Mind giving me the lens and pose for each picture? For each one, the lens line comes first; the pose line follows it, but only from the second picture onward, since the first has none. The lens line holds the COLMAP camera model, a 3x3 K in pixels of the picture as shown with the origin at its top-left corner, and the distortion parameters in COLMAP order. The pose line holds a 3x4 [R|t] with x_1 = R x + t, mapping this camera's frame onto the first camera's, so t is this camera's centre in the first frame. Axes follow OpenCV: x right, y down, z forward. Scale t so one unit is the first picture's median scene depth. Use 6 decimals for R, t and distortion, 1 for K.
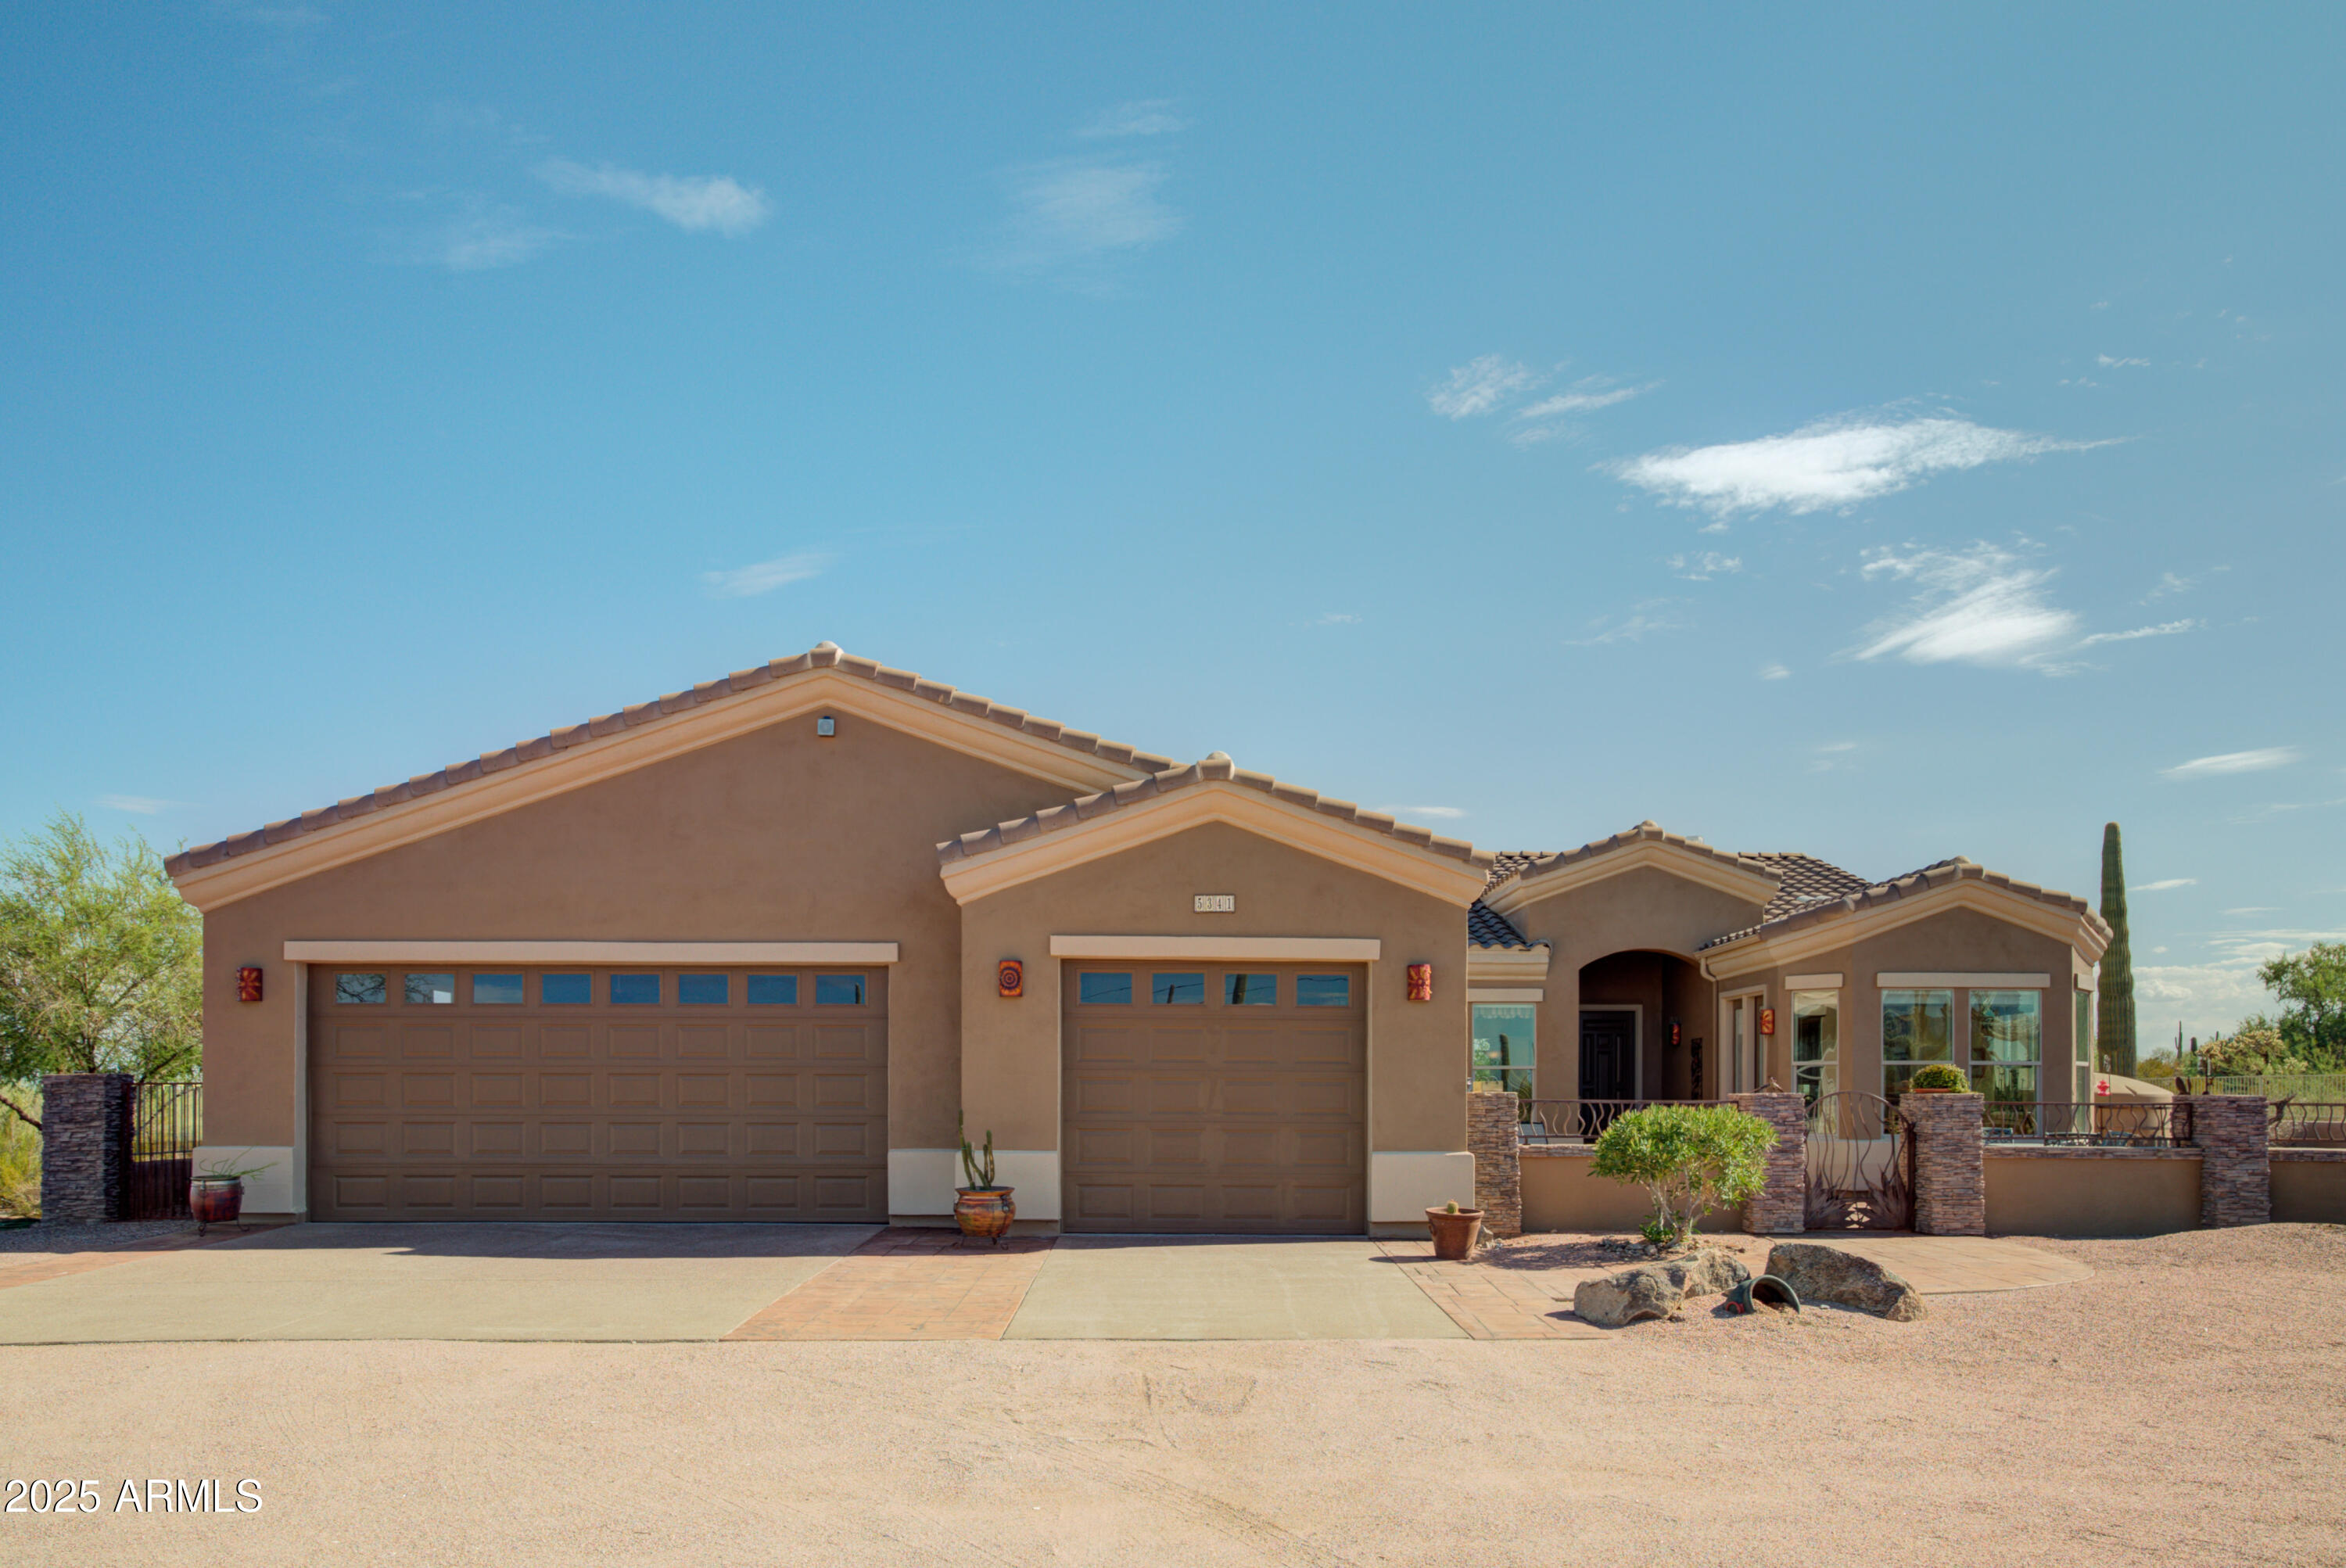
lens RADIAL K [[1622.7, 0, 1172.7], [0, 1622.7, 784.2], [0, 0, 1]] dist [-0.006737, 0.000383]
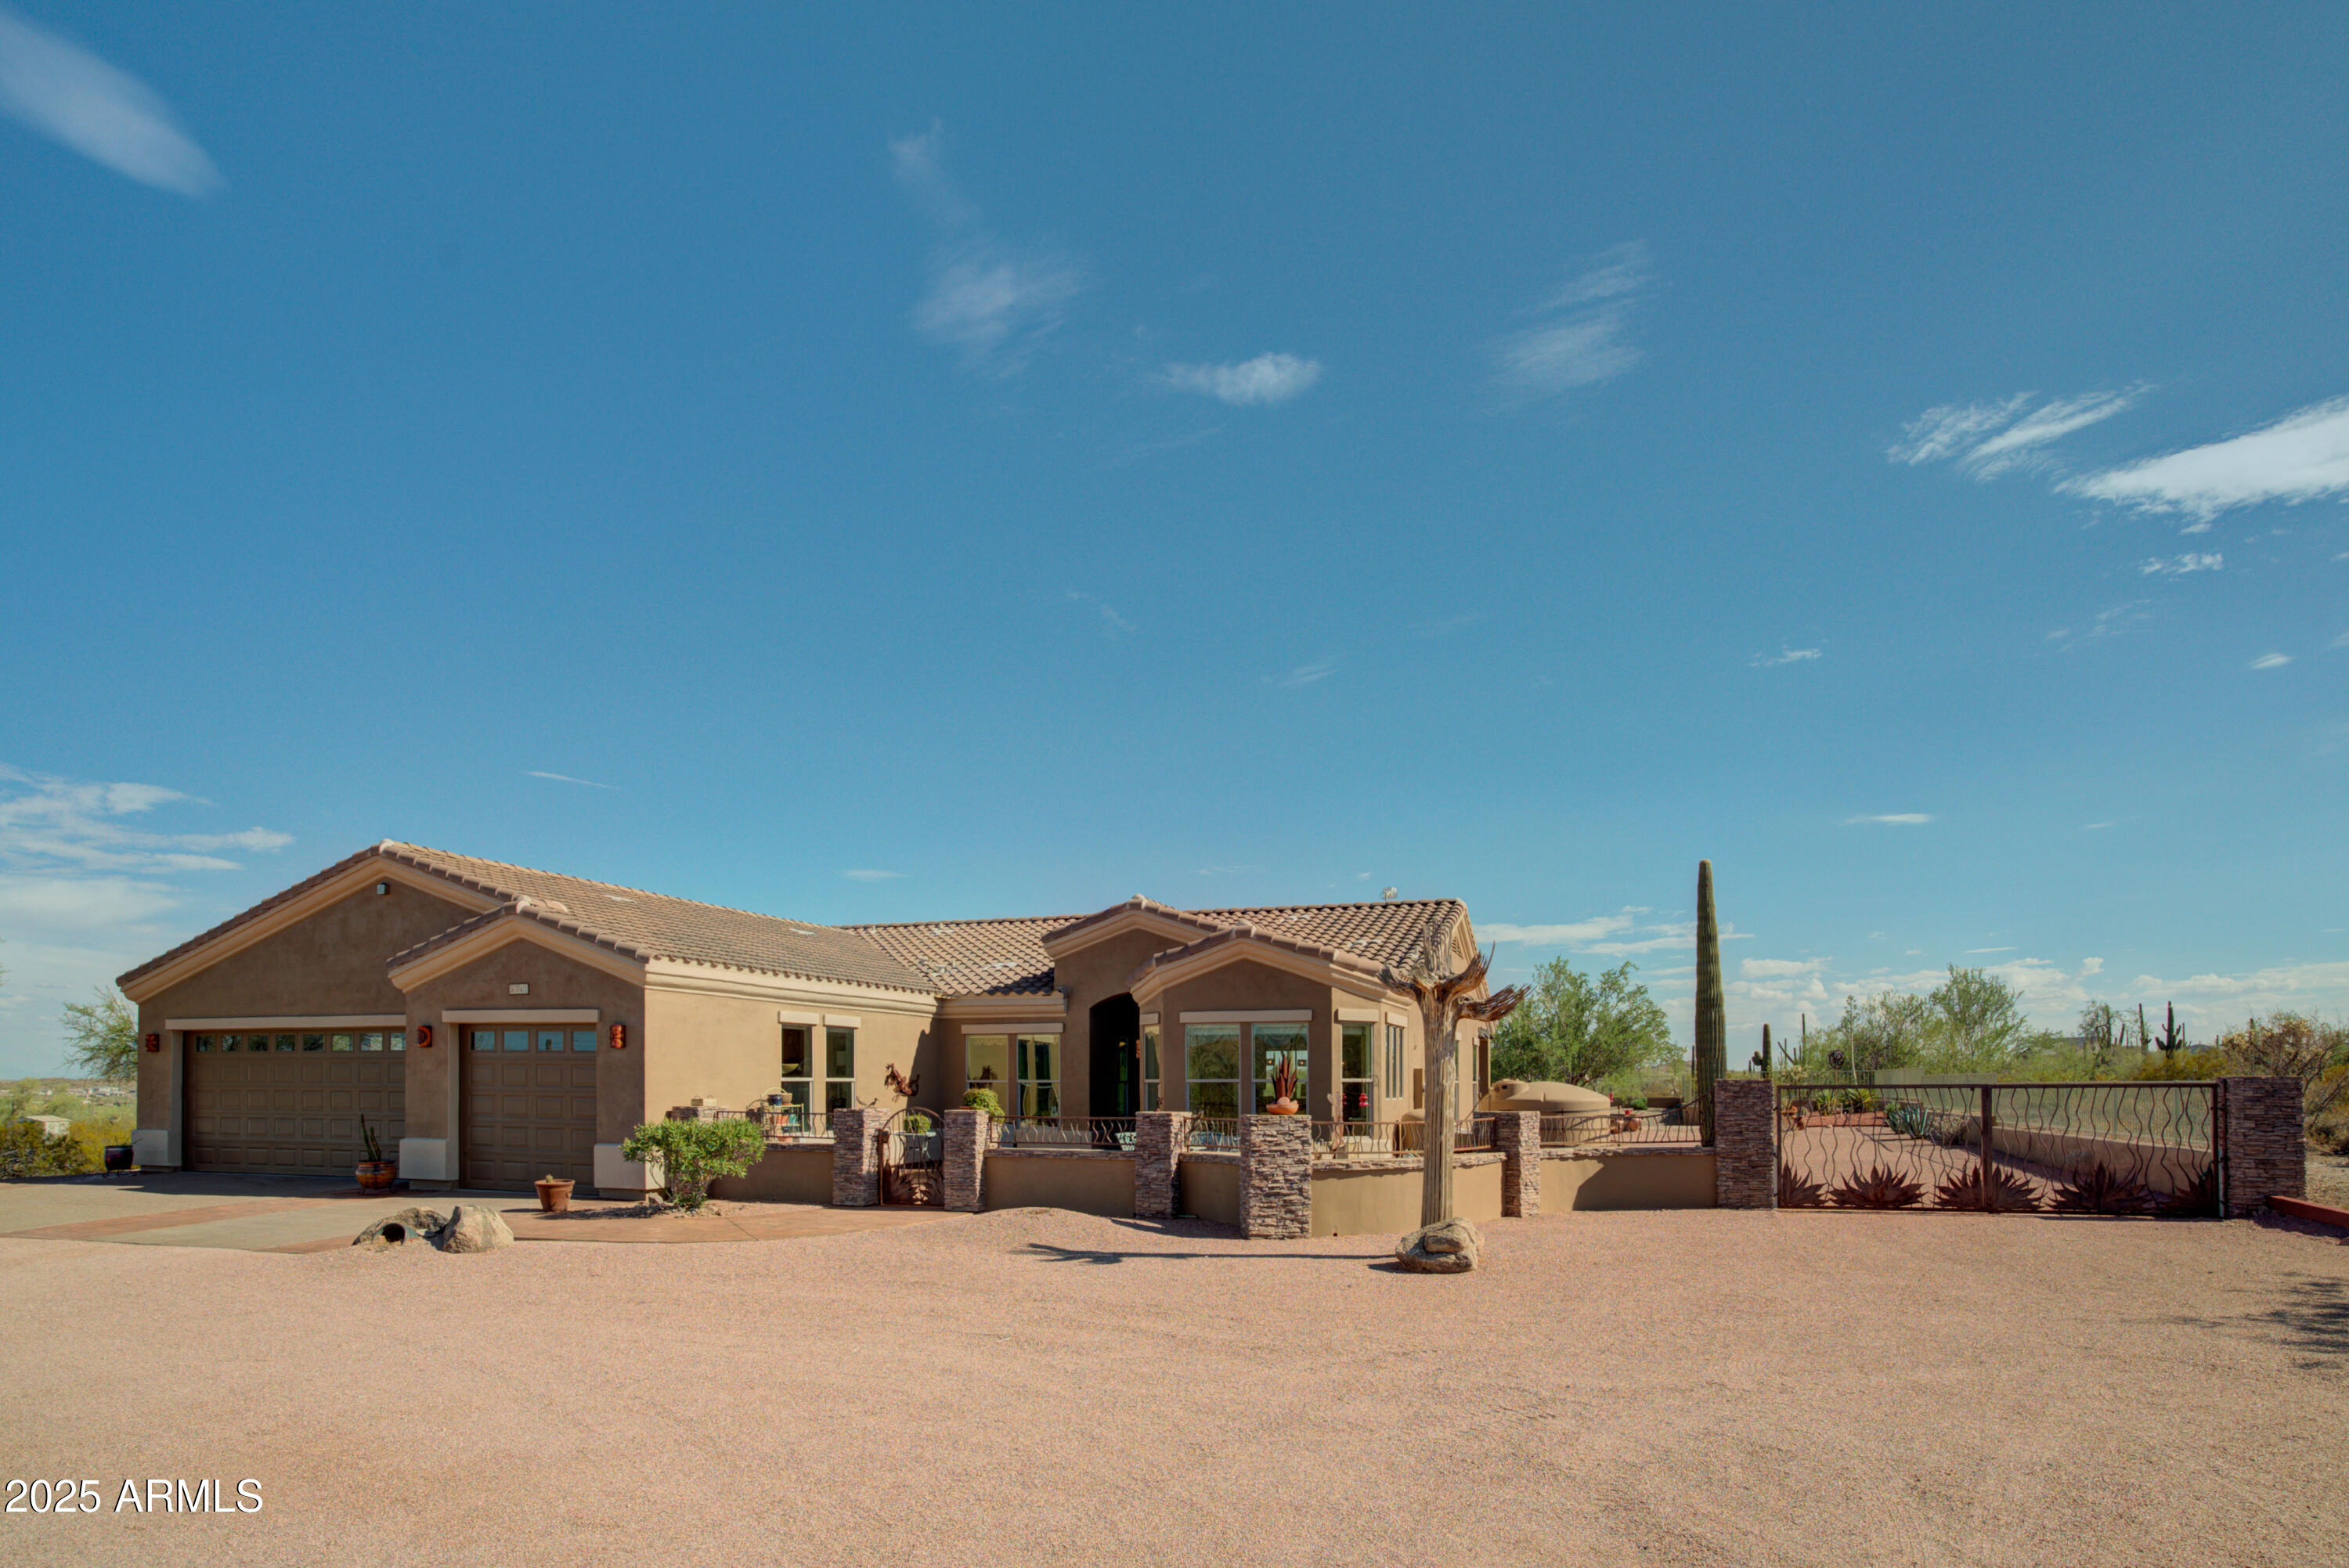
lens RADIAL K [[1292.4, 0, 1175.7], [0, 1292.4, 783.4], [0, 0, 1]] dist [-0.015790, 0.000767]
pose [[0.935961, -0.079887, -0.342921, 1.071284], [0.067529, 0.996569, -0.047849, -0.025546], [0.345567, 0.021628, 0.938145, 0.006555]]
